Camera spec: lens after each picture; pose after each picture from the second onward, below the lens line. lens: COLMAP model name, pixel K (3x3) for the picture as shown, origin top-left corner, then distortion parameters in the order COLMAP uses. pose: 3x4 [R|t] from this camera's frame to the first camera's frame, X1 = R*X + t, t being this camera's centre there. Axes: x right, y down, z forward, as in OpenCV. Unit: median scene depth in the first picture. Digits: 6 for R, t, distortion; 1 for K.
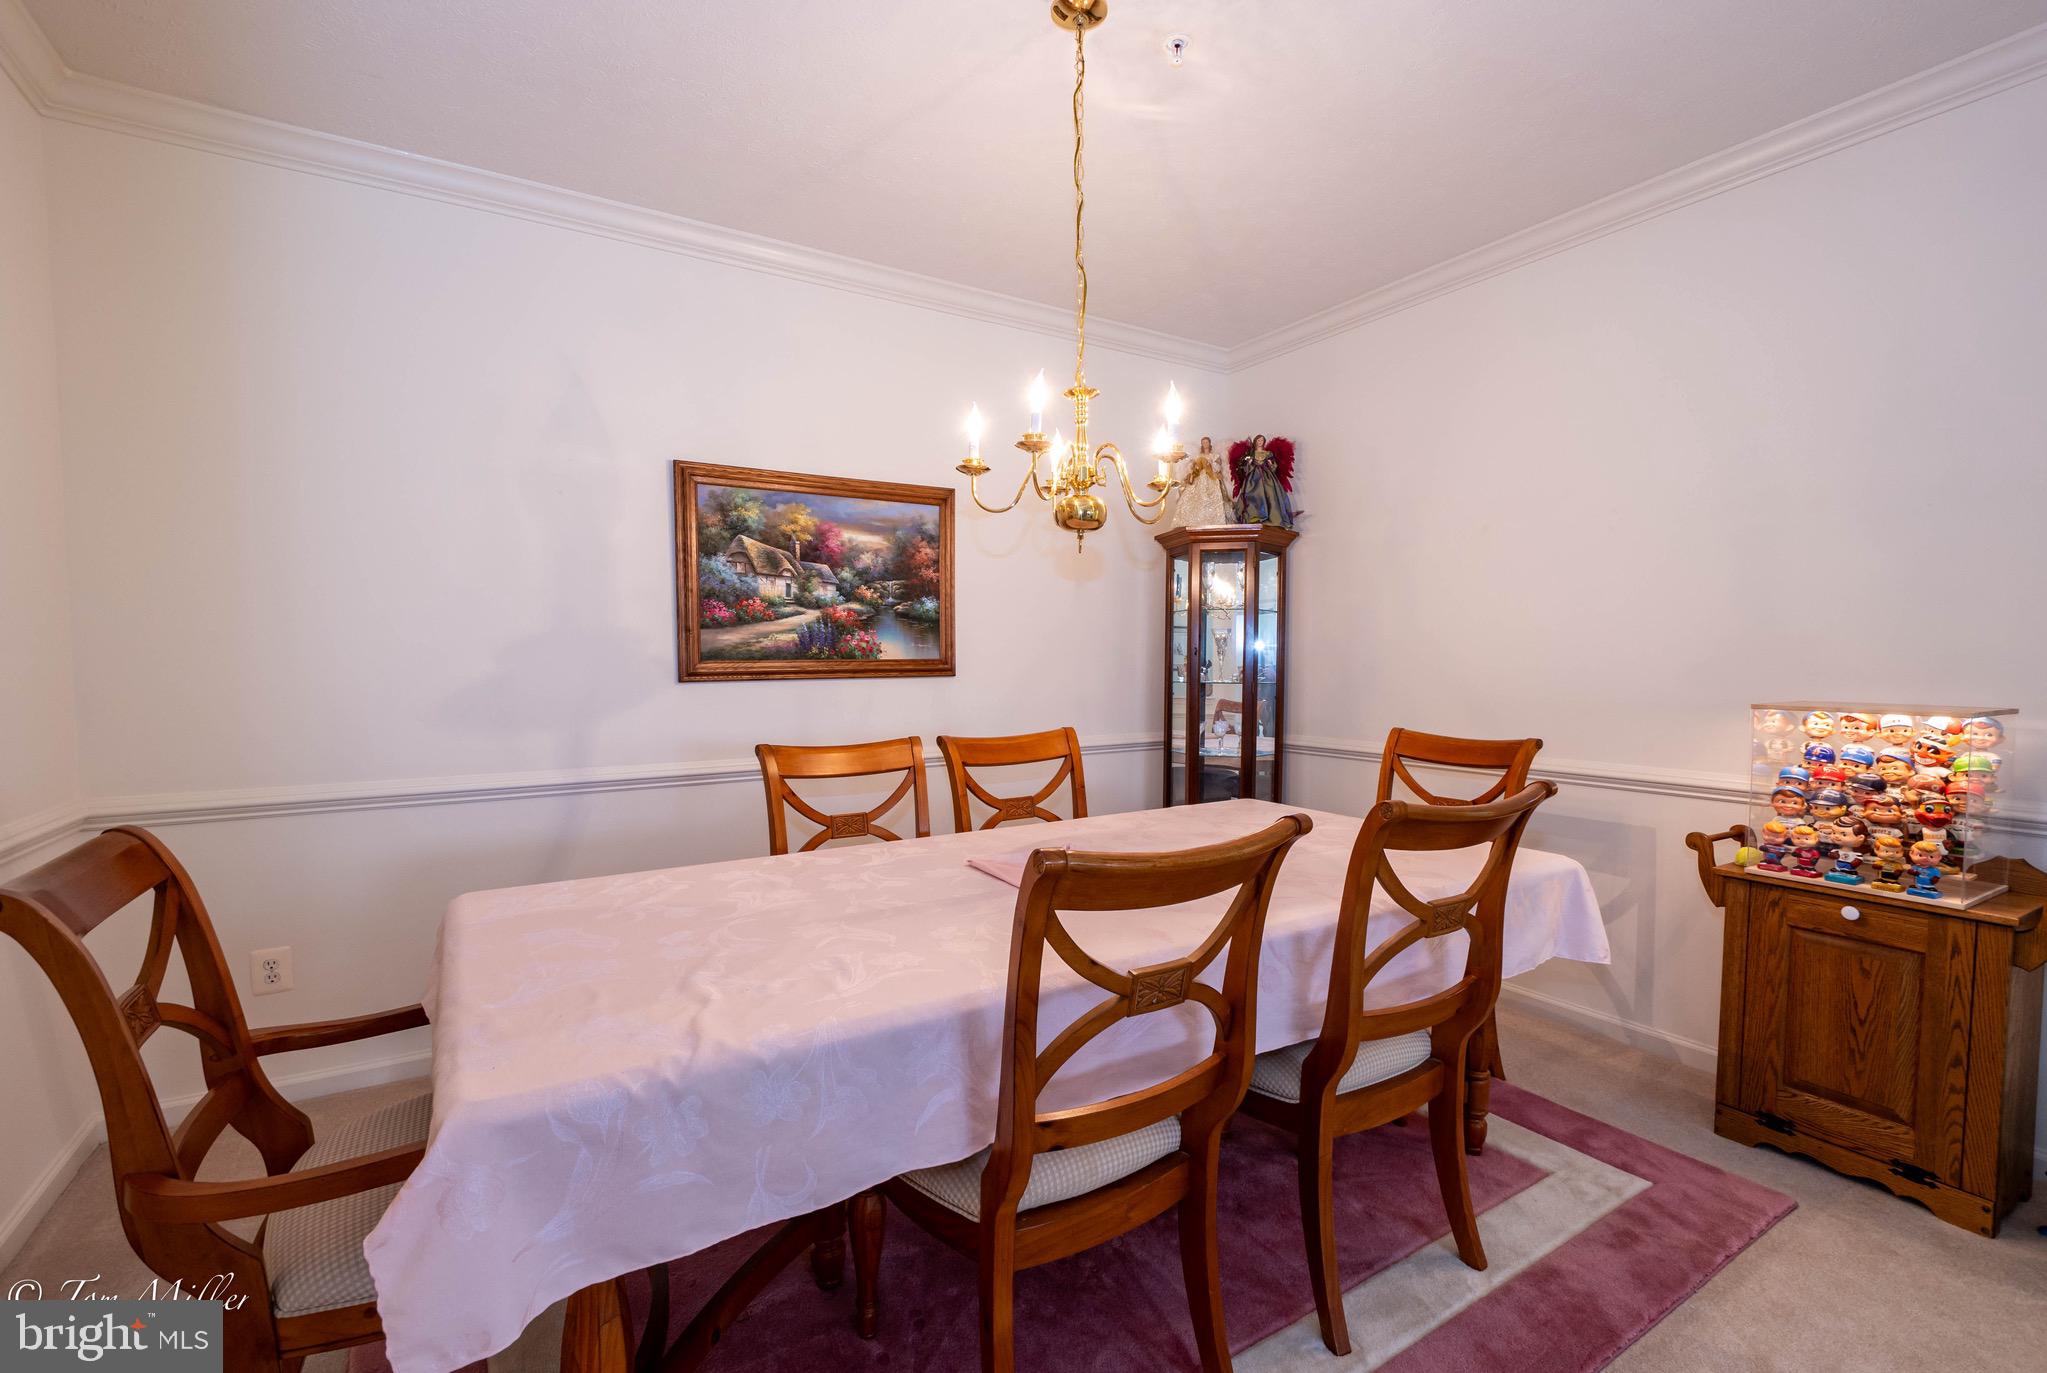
lens RADIAL K [[901.6, 0, 1027.4], [0, 901.6, 698.6], [0, 0, 1]] dist [-0.001004, -0.000058]
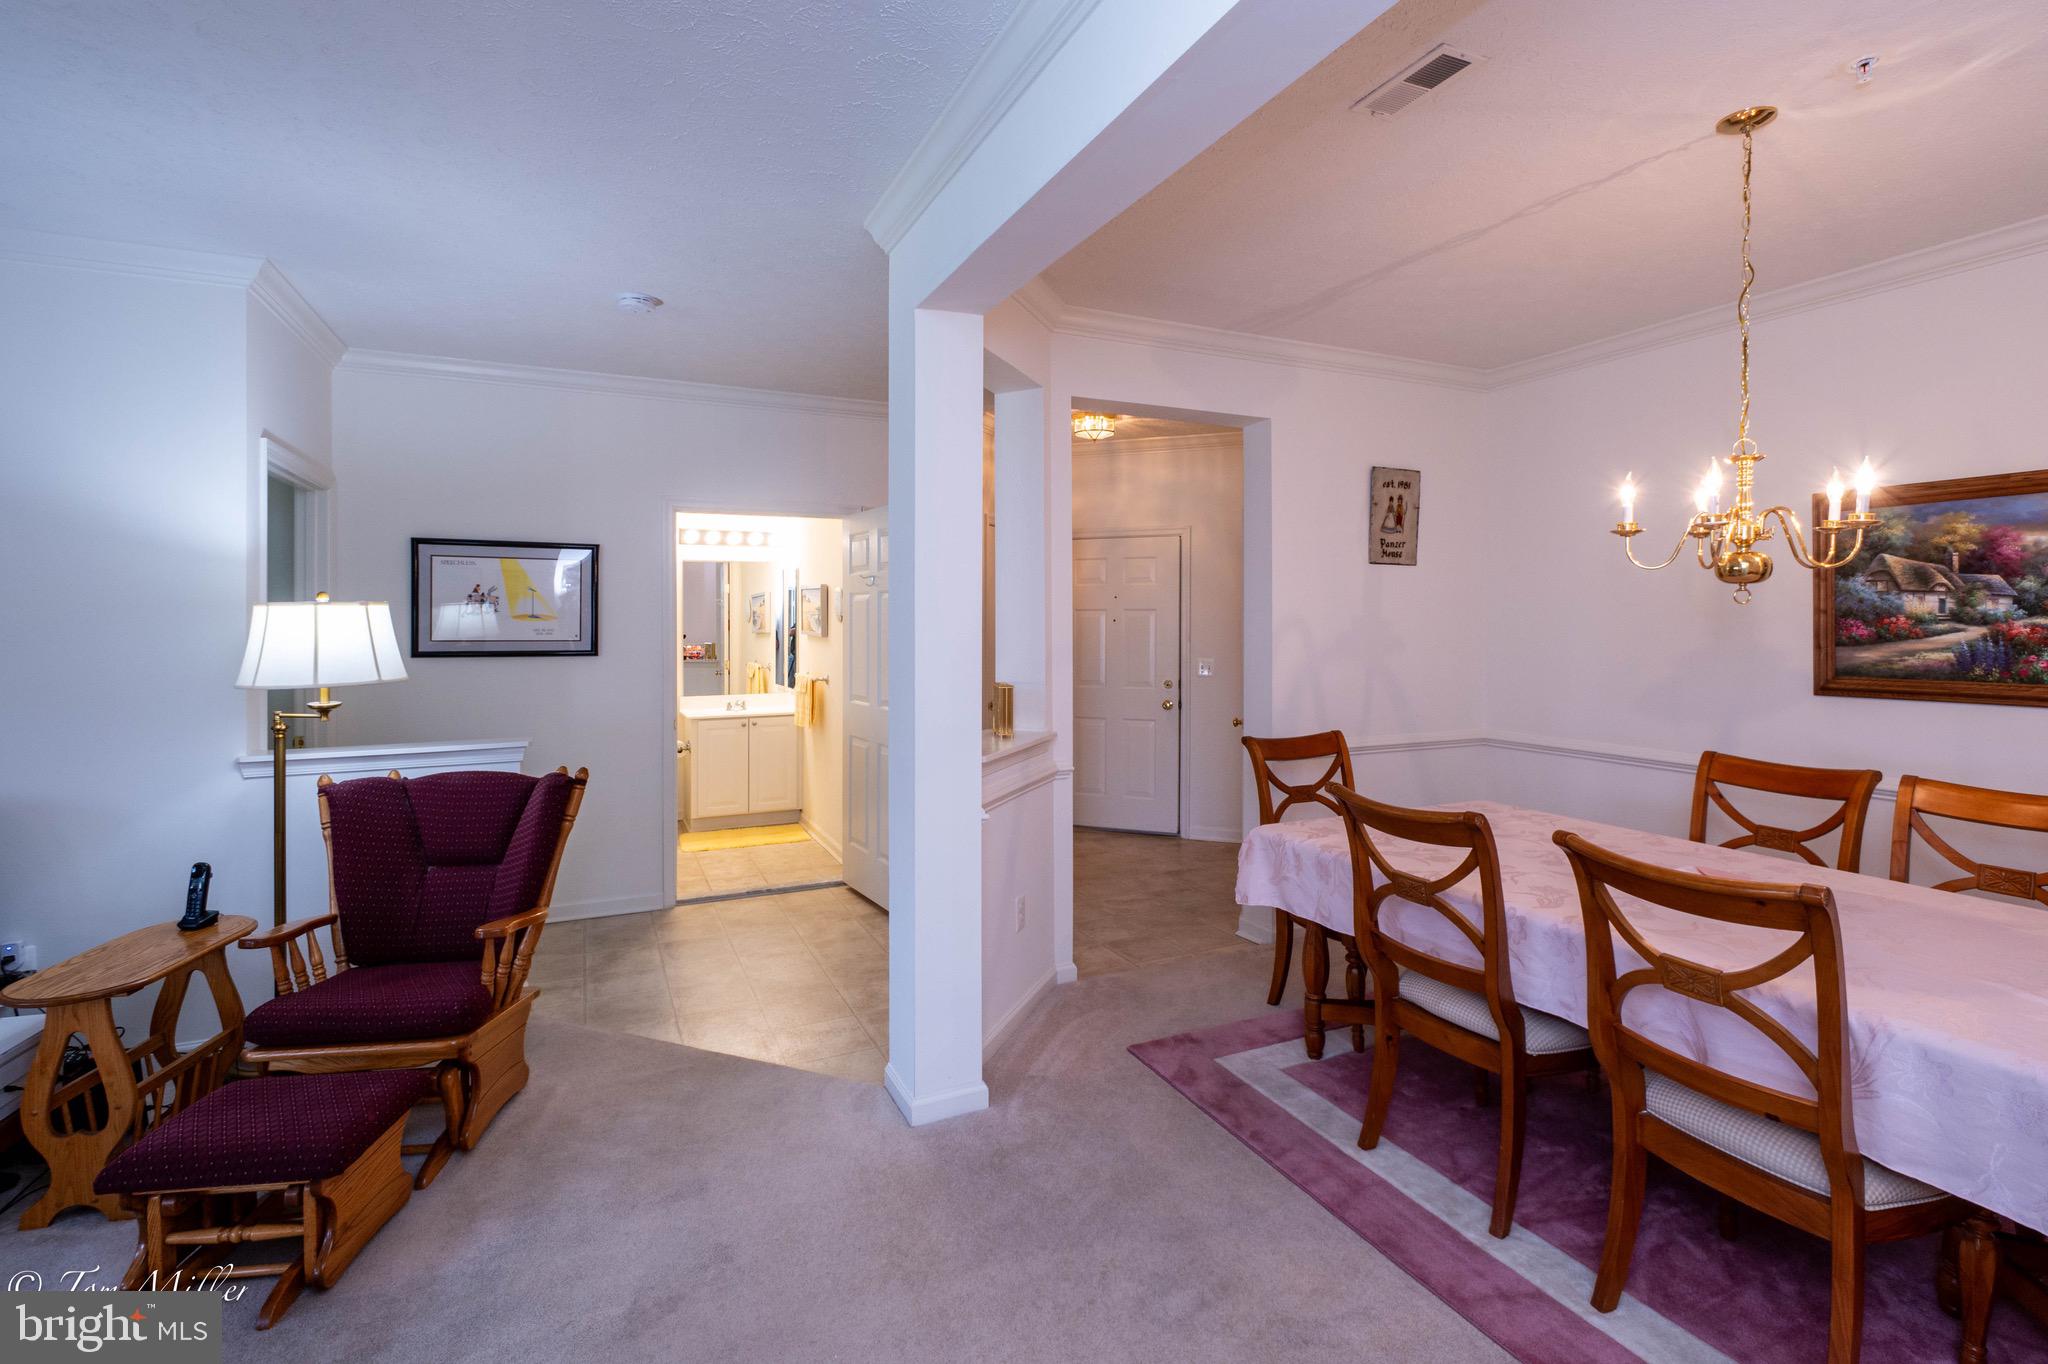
lens RADIAL K [[959.8, 0, 1033.6], [0, 959.8, 606.0], [0, 0, 1]] dist [0.001059, 0.000099]
pose [[-0.128032, -0.011687, -0.991701, 0.855872], [-0.042350, 0.999083, -0.006306, -0.075049], [0.990865, 0.041192, -0.128409, 0.197347]]
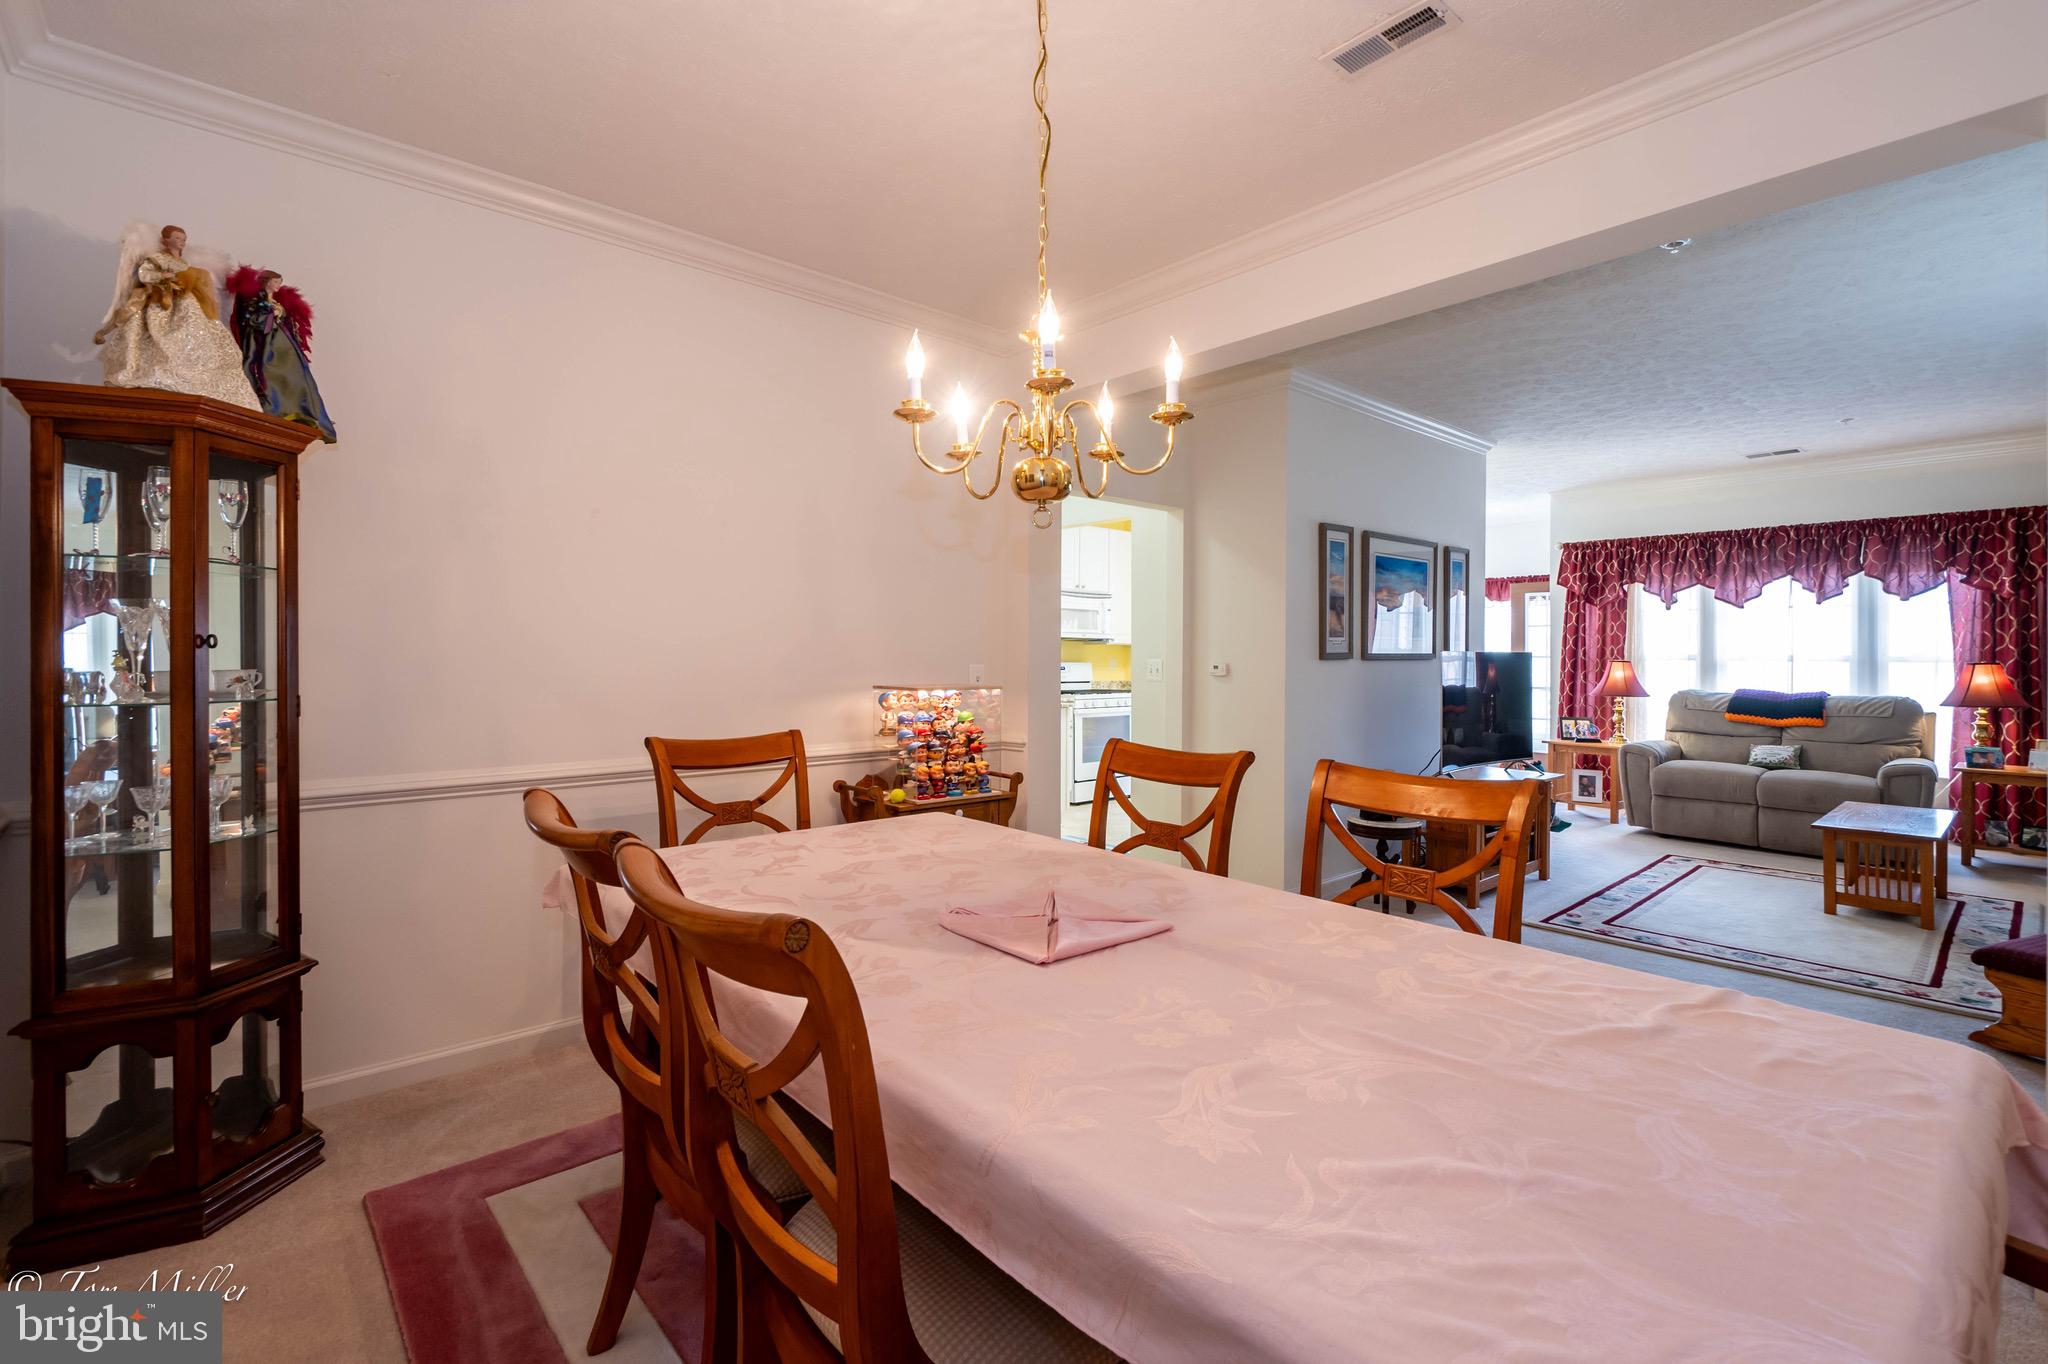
lens RADIAL K [[928.1, 0, 1033.5], [0, 928.1, 670.7], [0, 0, 1]] dist [-0.000411, -0.001080]
pose [[-0.173216, -0.014868, 0.984772, -0.500873], [0.044998, 0.998722, 0.022994, -0.033712], [-0.983855, 0.048296, -0.172326, 0.753351]]
